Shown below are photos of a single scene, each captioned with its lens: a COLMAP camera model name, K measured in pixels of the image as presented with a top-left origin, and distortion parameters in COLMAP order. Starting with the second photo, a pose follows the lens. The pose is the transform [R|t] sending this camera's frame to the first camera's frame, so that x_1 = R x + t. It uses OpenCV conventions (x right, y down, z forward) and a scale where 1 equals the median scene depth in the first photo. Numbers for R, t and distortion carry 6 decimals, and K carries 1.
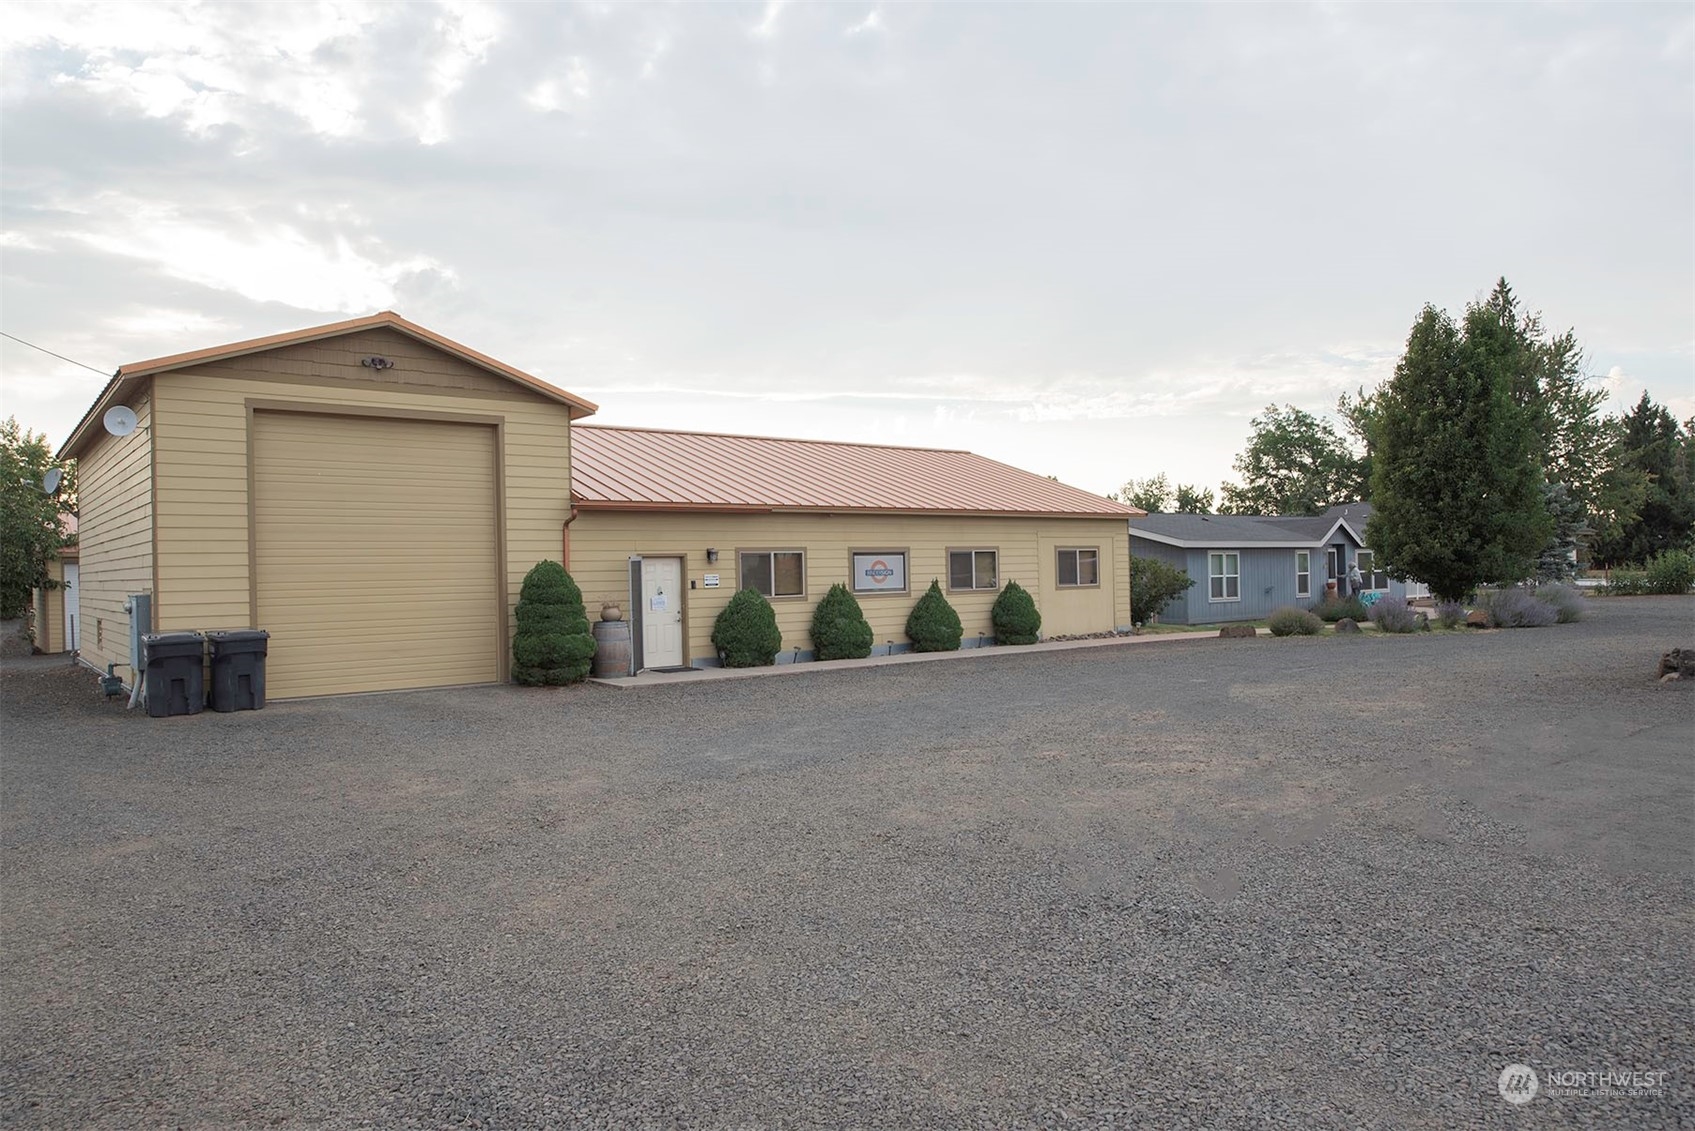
lens RADIAL K [[1129.5, 0, 847.5], [0, 1129.5, 565.5], [0, 0, 1]] dist [0.000537, -0.001450]
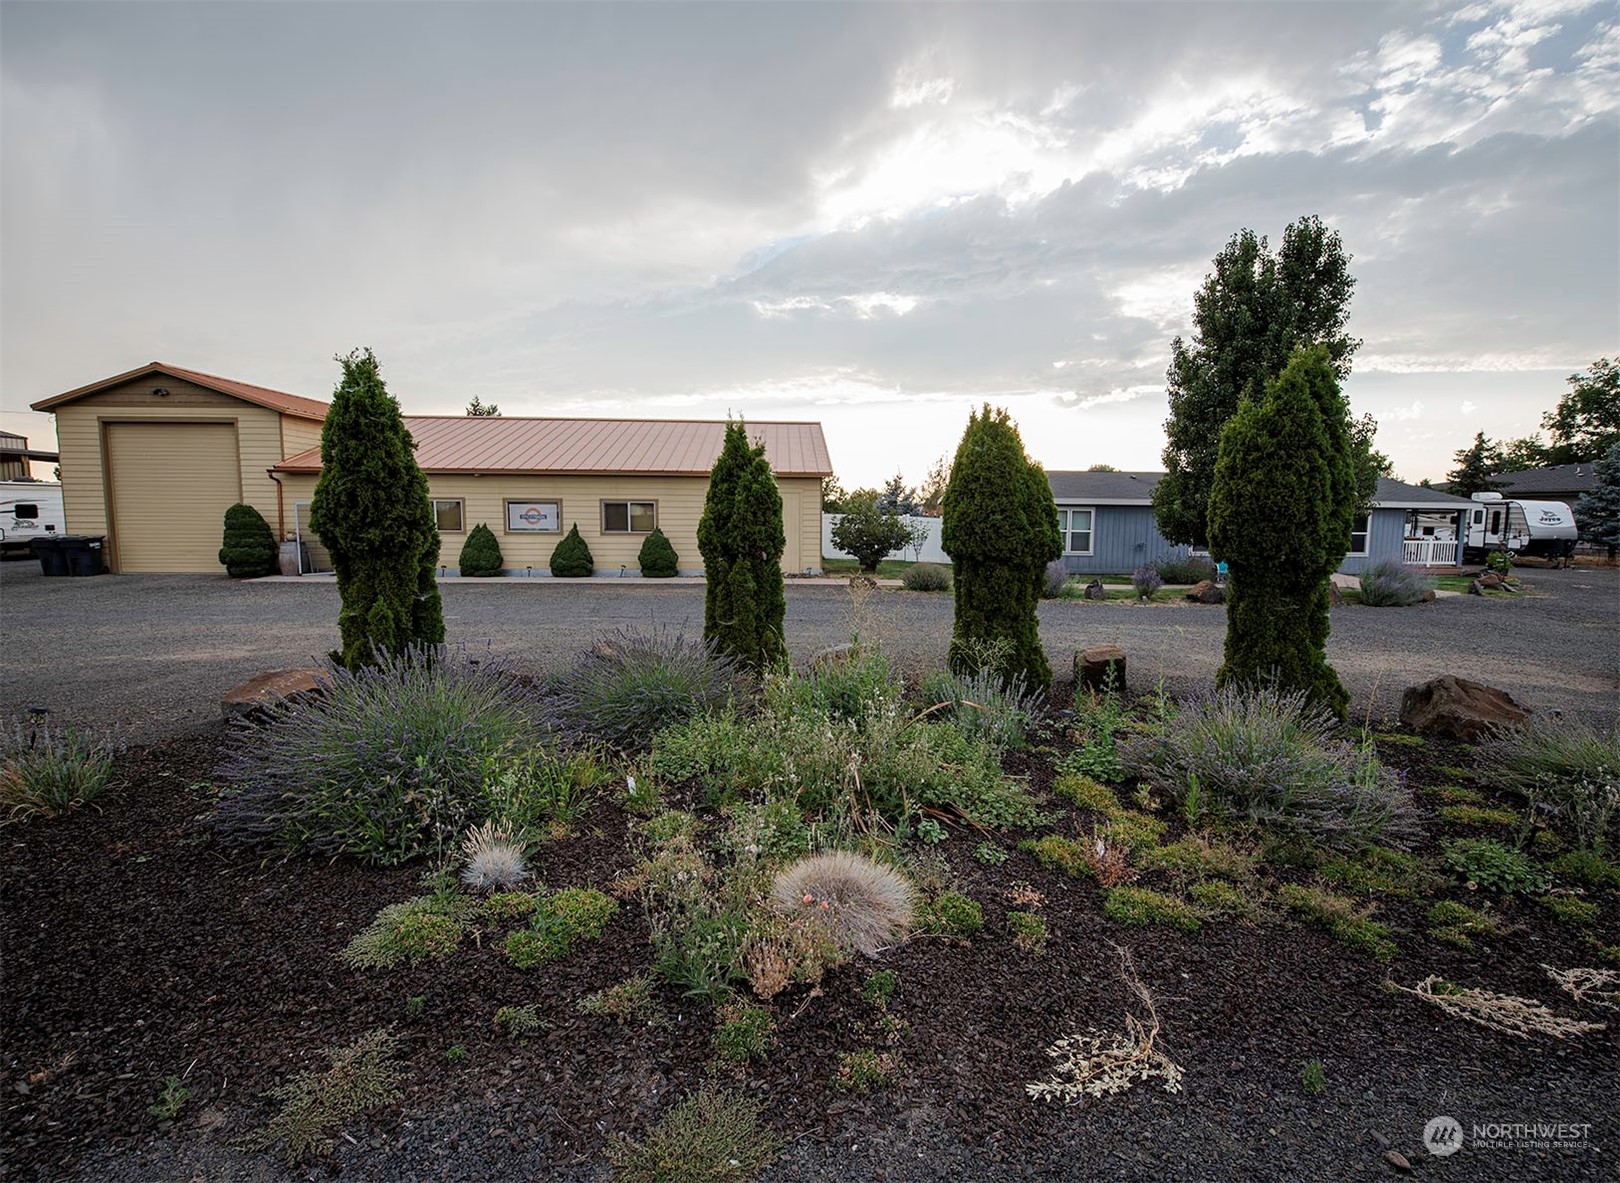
lens RADIAL K [[691.4, 0, 809.7], [0, 691.4, 569.7], [0, 0, 1]] dist [-0.002527, -0.000323]
pose [[0.813459, 0.073405, -0.576971, 0.713343], [-0.021500, 0.995121, 0.096292, -0.016082], [0.581224, -0.065925, 0.811069, 0.452705]]
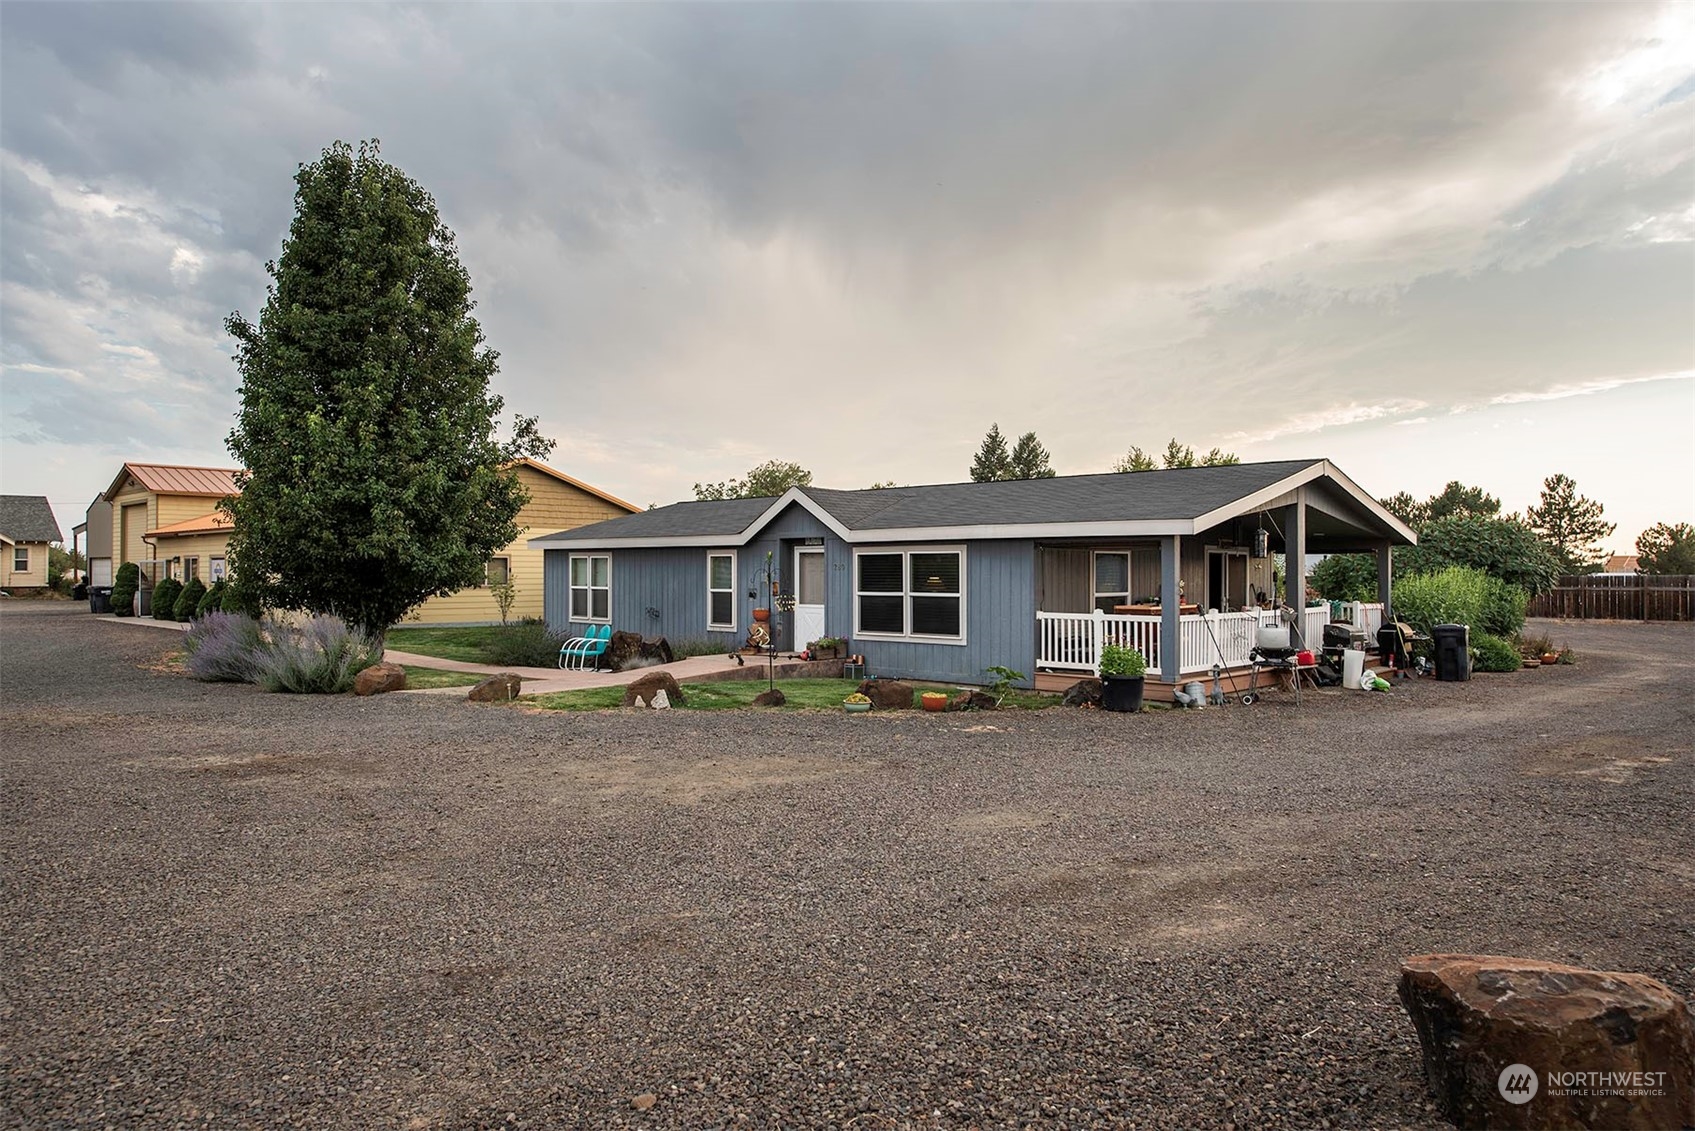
lens RADIAL K [[1129.5, 0, 847.5], [0, 1129.5, 565.5], [0, 0, 1]] dist [0.000537, -0.001450]
pose [[0.132175, 0.010415, -0.991172, 1.488084], [-0.004268, 0.999942, 0.009938, -0.017817], [0.991217, 0.002916, 0.132212, 1.481463]]
